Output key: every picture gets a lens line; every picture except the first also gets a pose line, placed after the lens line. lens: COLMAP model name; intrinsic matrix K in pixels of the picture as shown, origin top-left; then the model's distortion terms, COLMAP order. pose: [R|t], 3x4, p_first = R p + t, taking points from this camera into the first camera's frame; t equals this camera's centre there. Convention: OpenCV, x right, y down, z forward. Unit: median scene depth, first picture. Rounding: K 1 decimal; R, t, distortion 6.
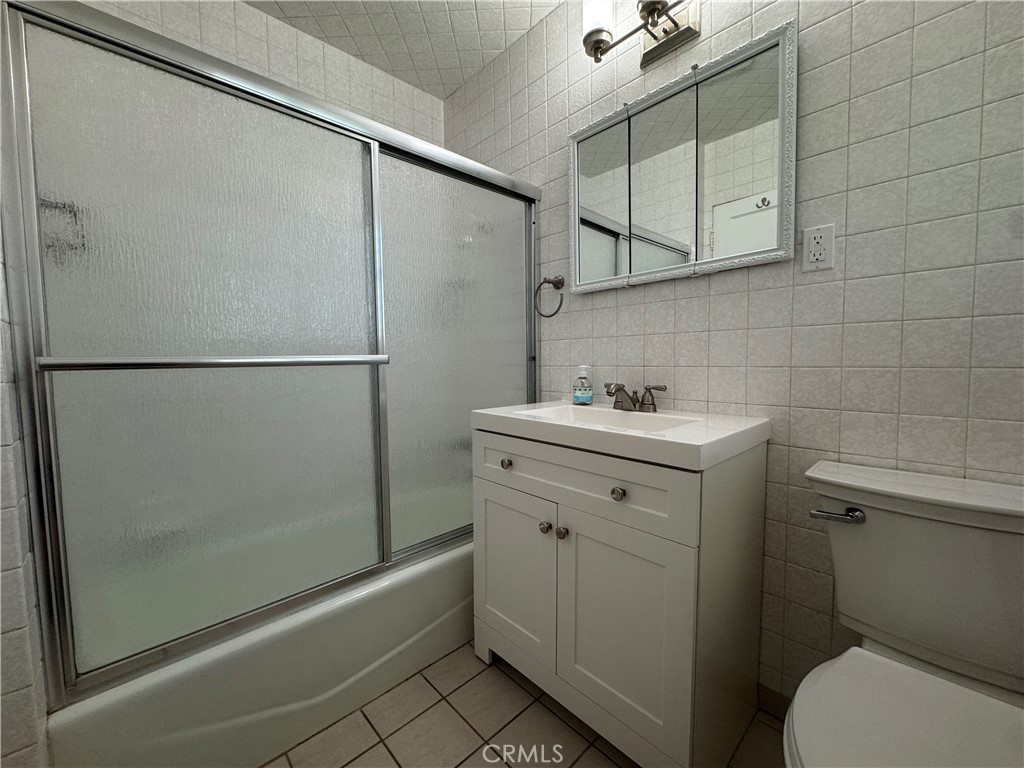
lens RADIAL K [[409.7, 0, 512.0], [0, 409.7, 384.0], [0, 0, 1]] dist [-0.002170, 0.000060]
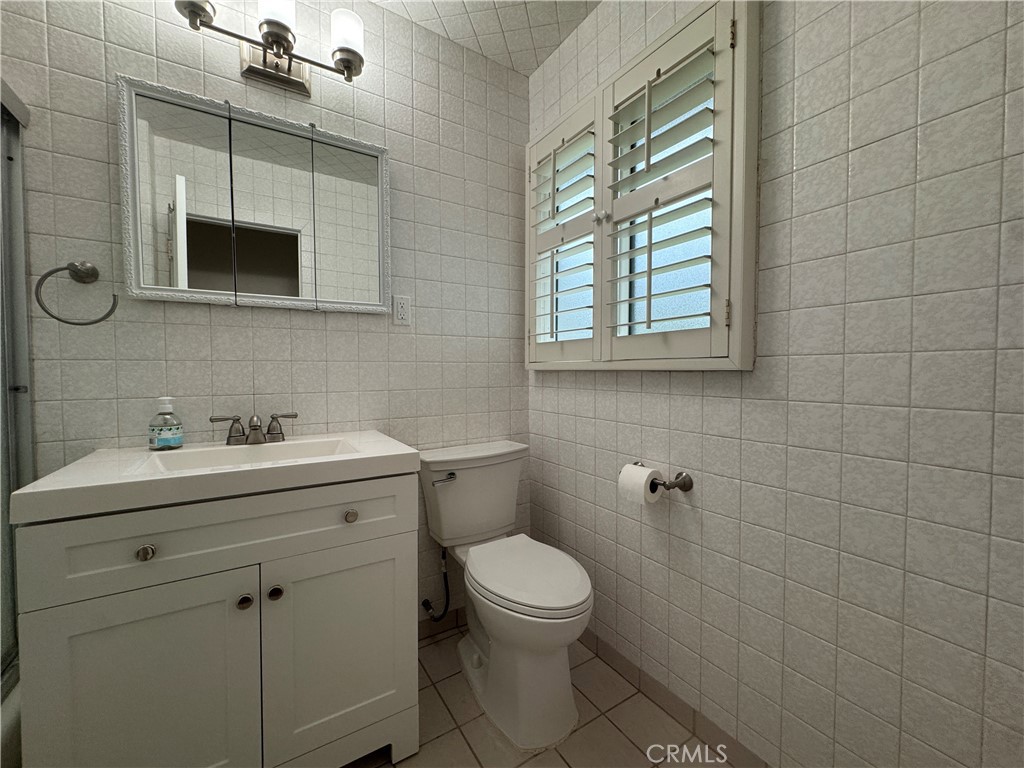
lens RADIAL K [[409.7, 0, 512.0], [0, 409.7, 384.0], [0, 0, 1]] dist [-0.002170, 0.000060]
pose [[0.187407, -0.018490, 0.982108, -0.505237], [0.062375, 0.998029, 0.006887, -0.039154], [-0.980300, 0.059969, 0.188191, 0.268299]]
